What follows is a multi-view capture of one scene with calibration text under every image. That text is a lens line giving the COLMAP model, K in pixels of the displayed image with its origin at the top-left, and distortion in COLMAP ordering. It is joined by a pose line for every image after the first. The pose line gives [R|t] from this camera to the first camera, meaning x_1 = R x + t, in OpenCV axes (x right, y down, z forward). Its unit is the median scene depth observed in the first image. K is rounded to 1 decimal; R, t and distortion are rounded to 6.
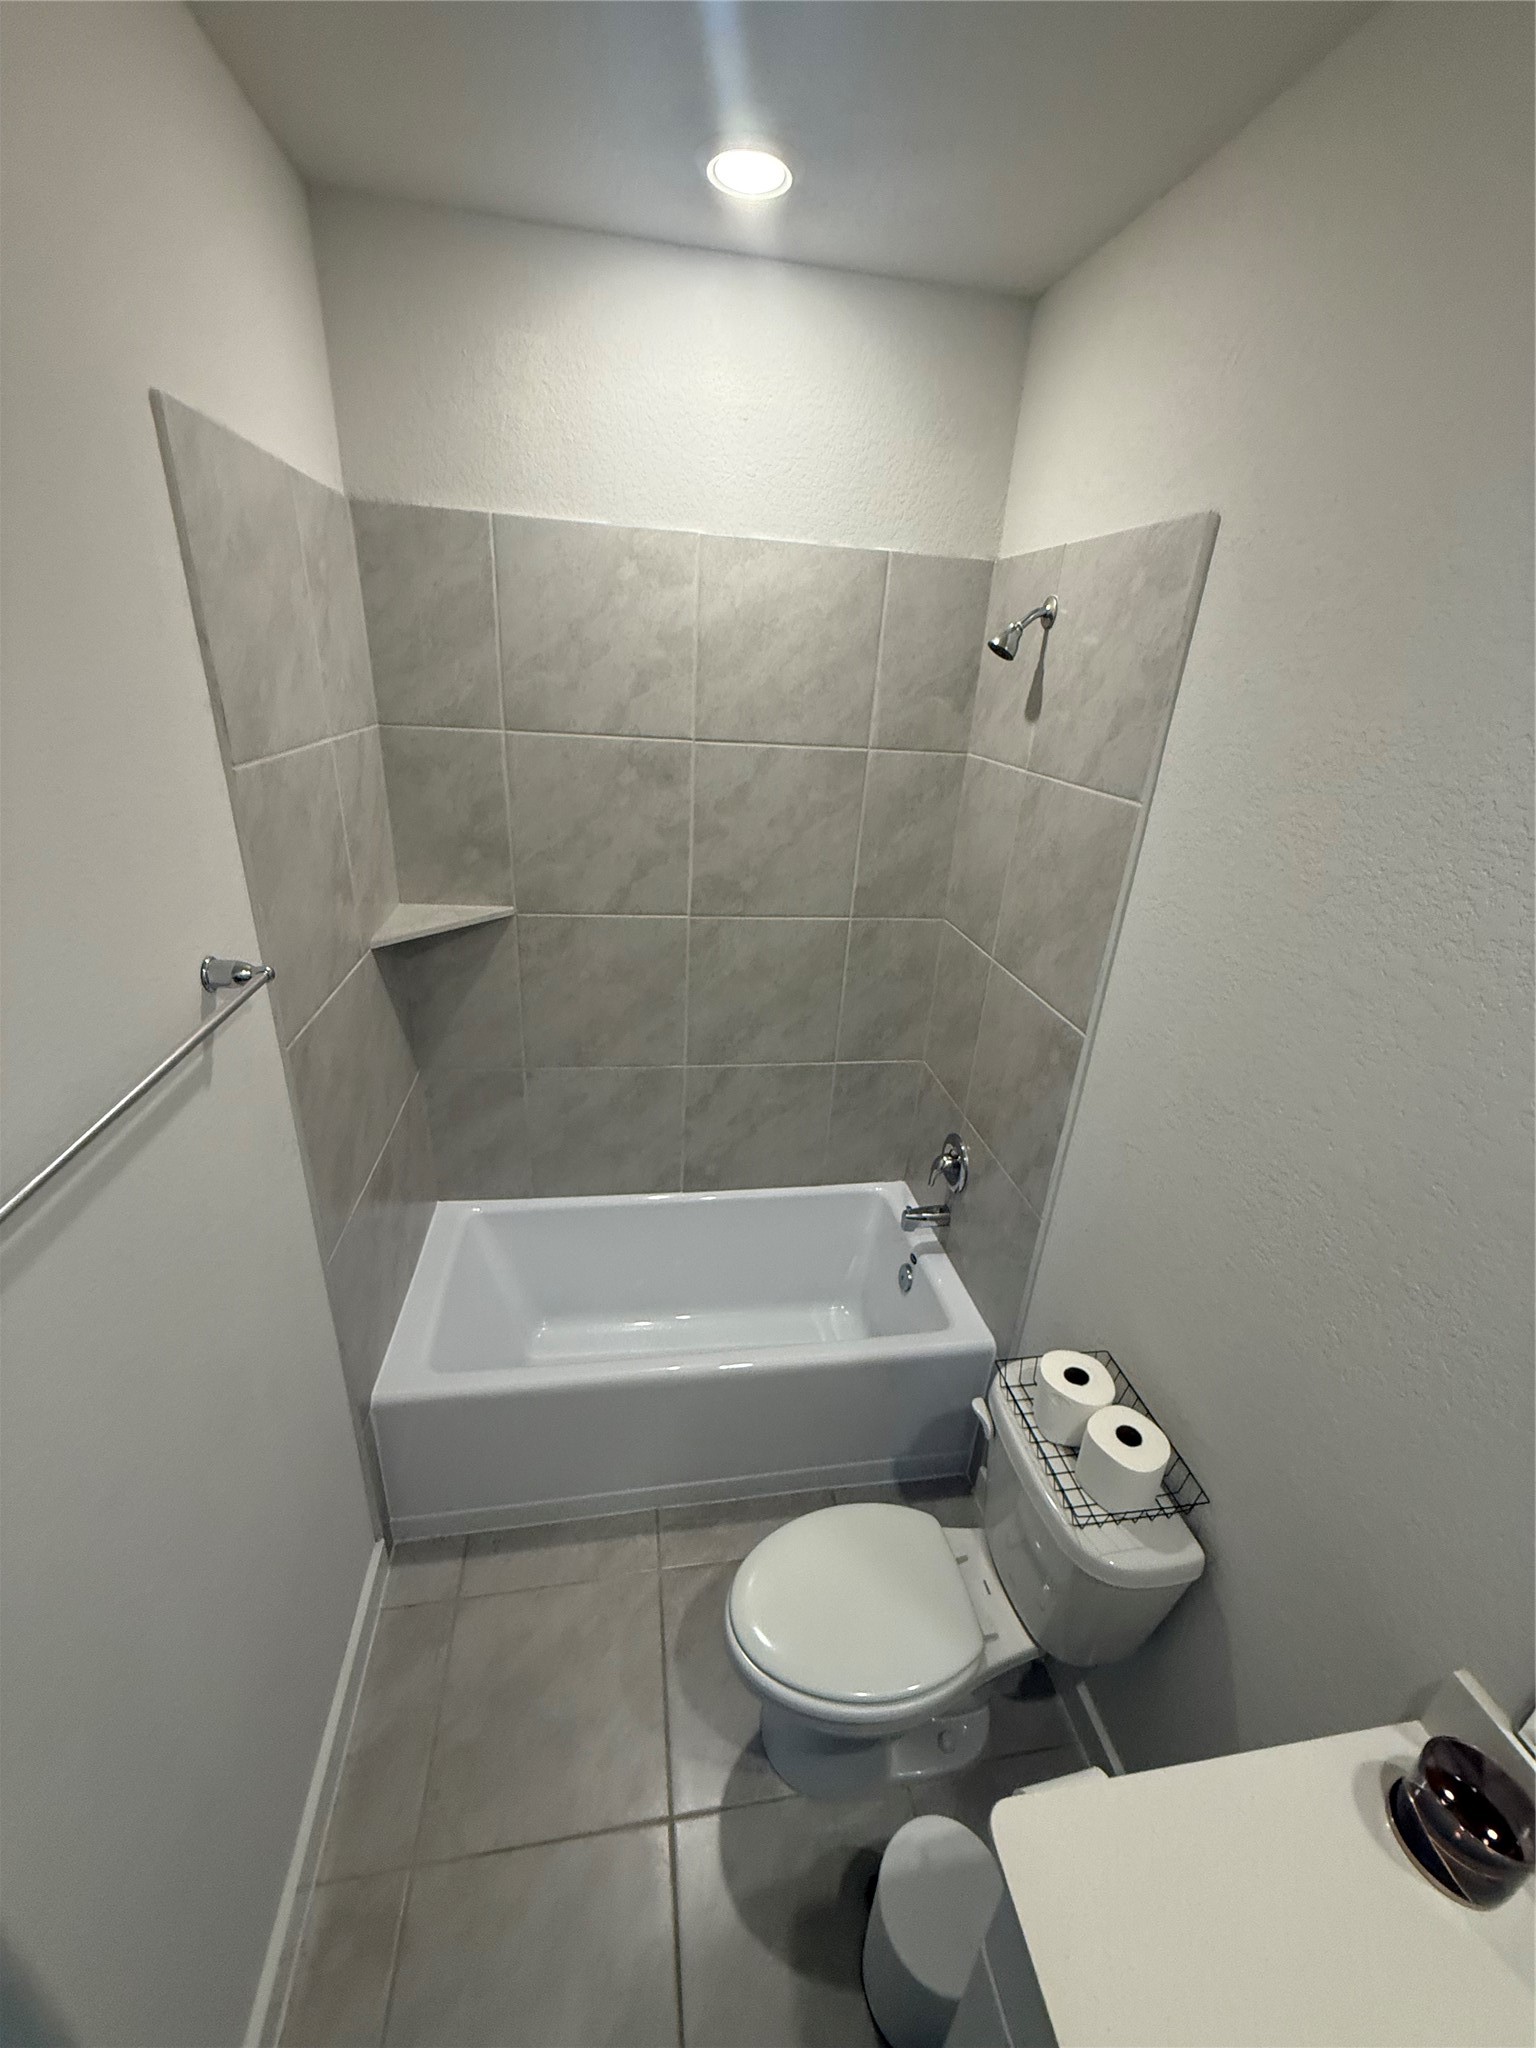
lens RADIAL K [[819.6, 0, 765.4], [0, 819.6, 1011.0], [0, 0, 1]] dist [-0.000655, 0.000056]
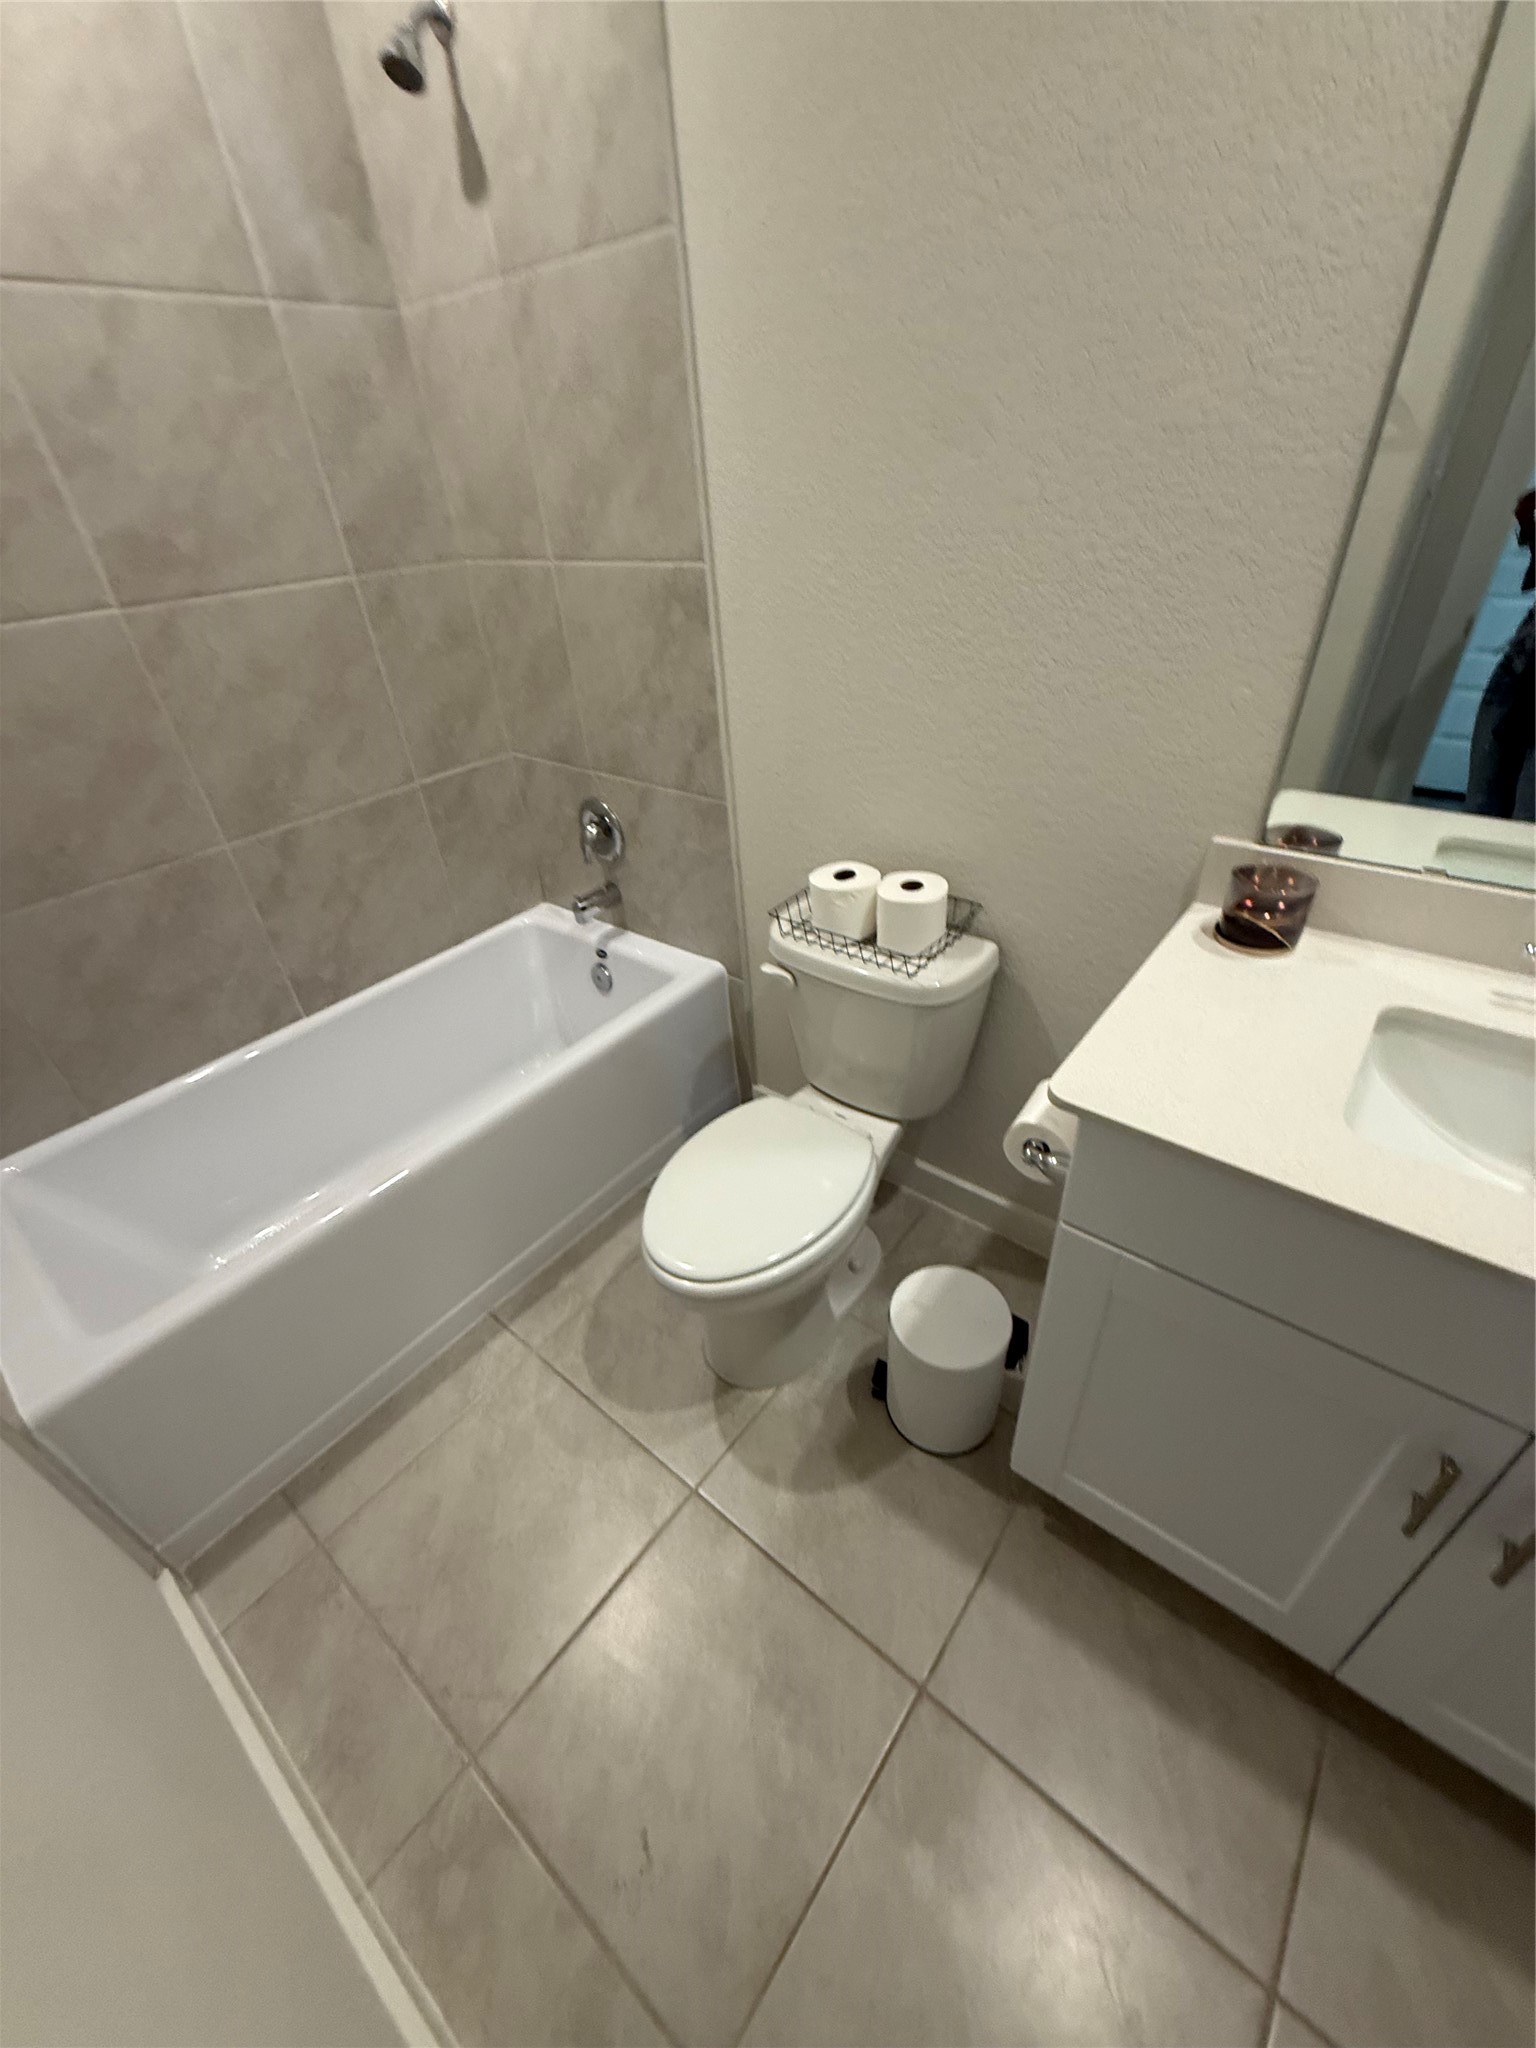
lens RADIAL K [[819.6, 0, 766.6], [0, 819.6, 1018.5], [0, 0, 1]] dist [-0.000655, 0.000056]
pose [[0.743962, -0.458939, 0.485691, -0.211131], [0.360351, 0.887640, 0.286778, 0.216456], [-0.562733, -0.038333, 0.825750, 0.161487]]
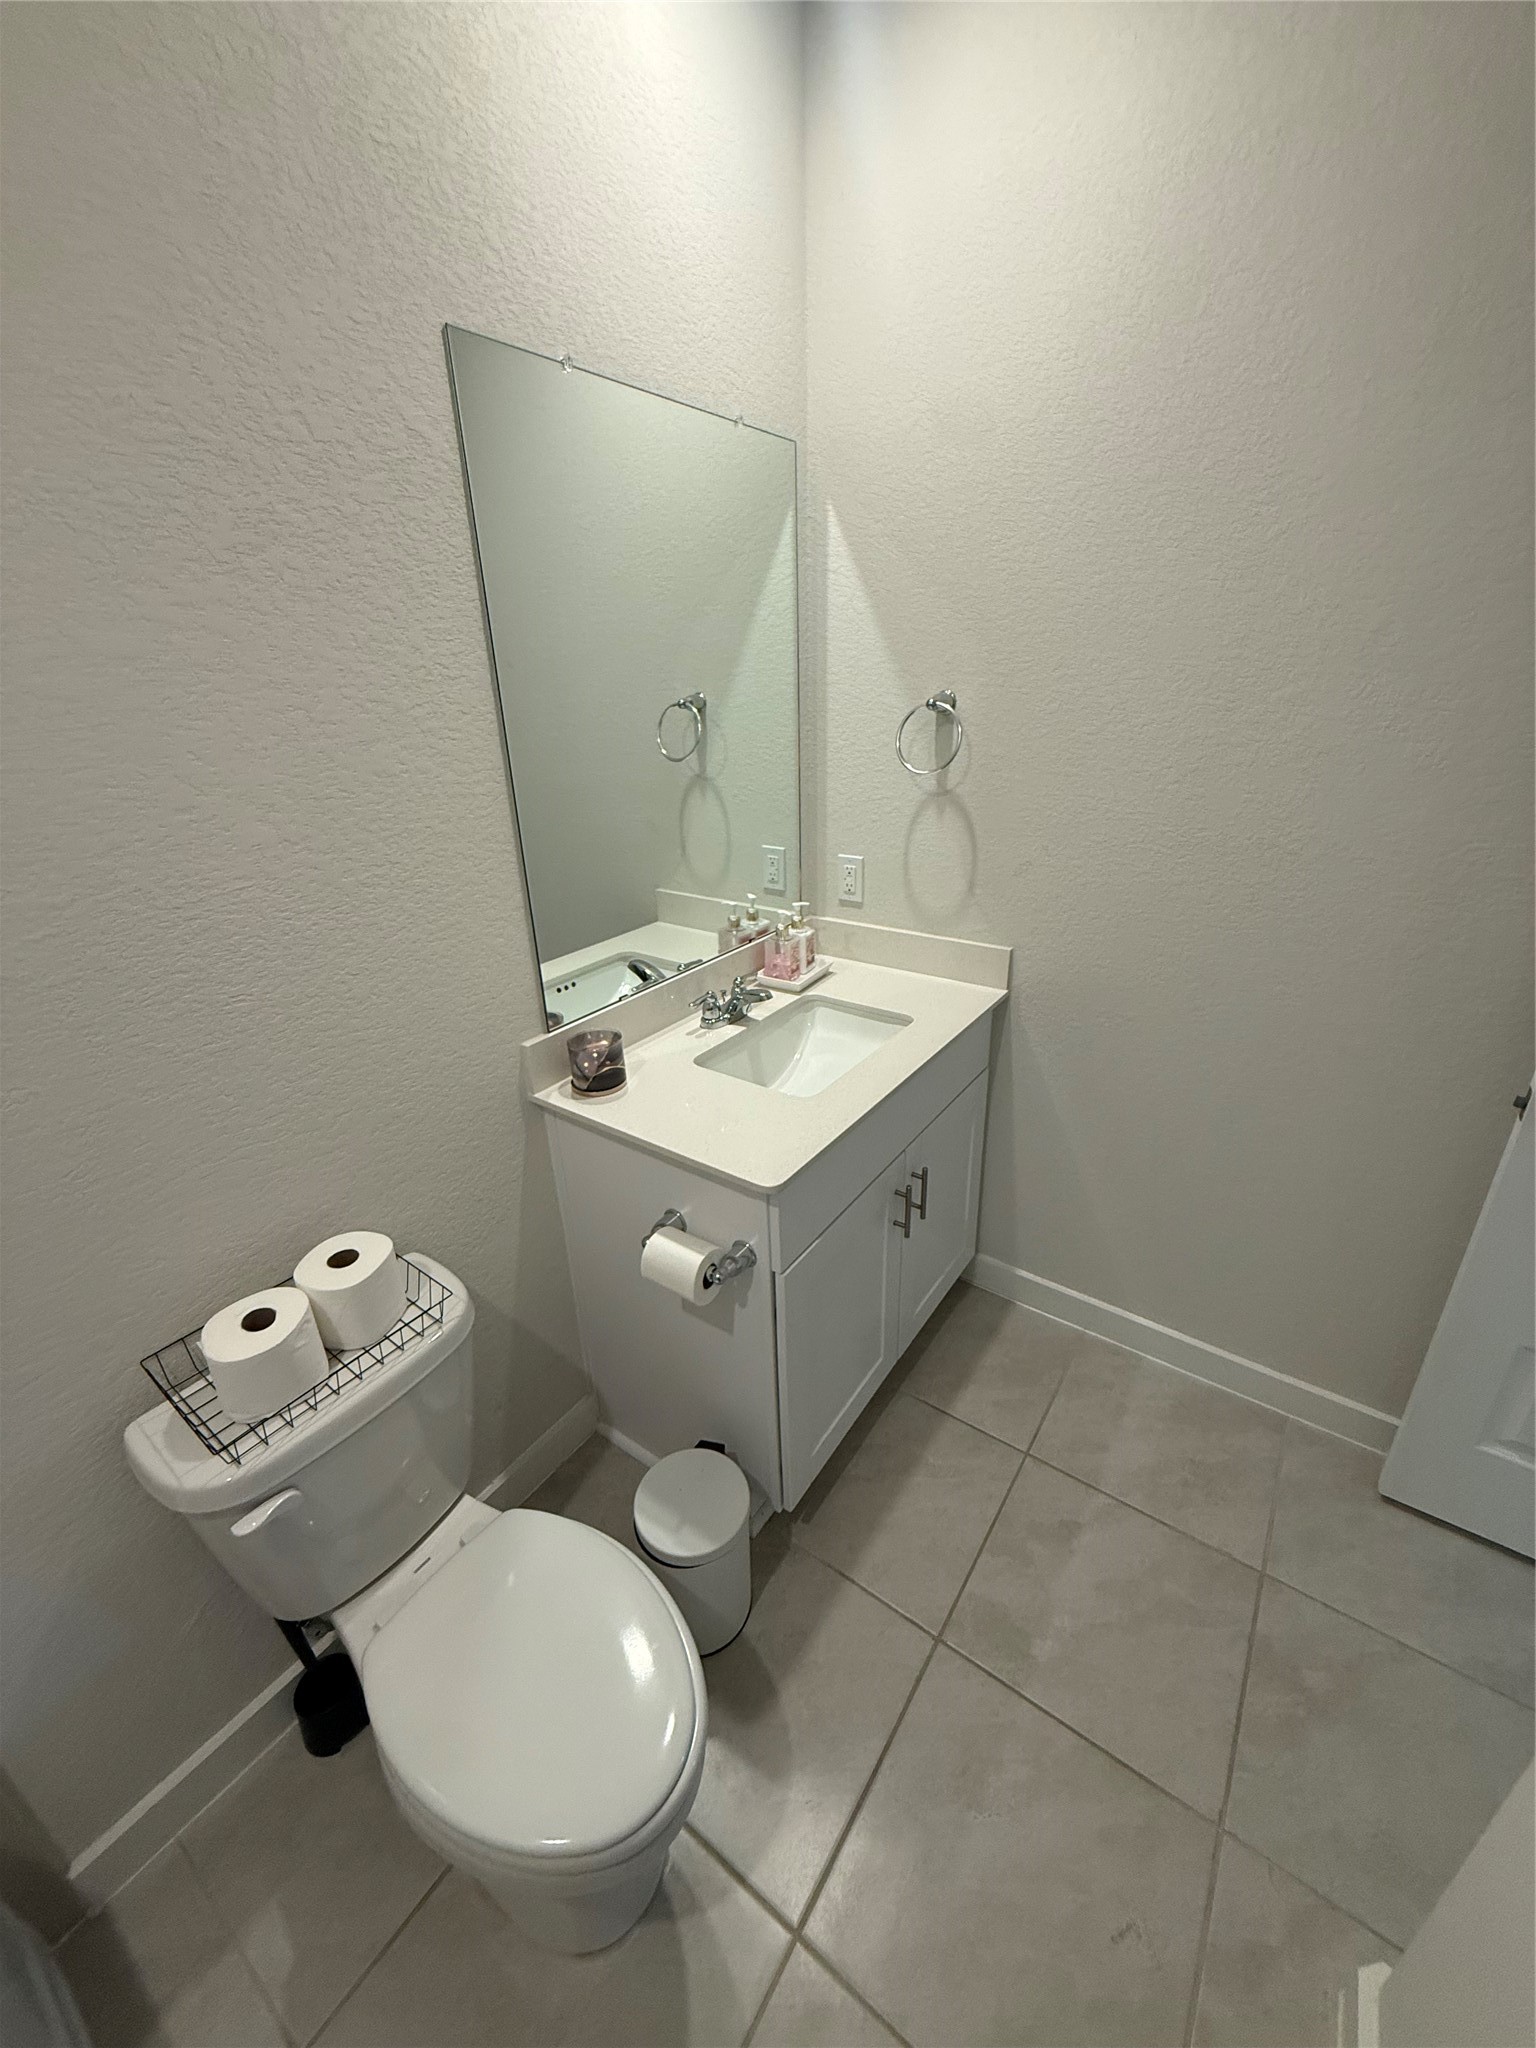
lens RADIAL K [[819.6, 0, 769.5], [0, 819.6, 1013.1], [0, 0, 1]] dist [-0.000655, 0.000056]
pose [[-0.705763, -0.318003, 0.633067, -0.244313], [0.260994, 0.714037, 0.649641, -0.079128], [-0.658621, 0.623719, -0.420944, 0.656219]]
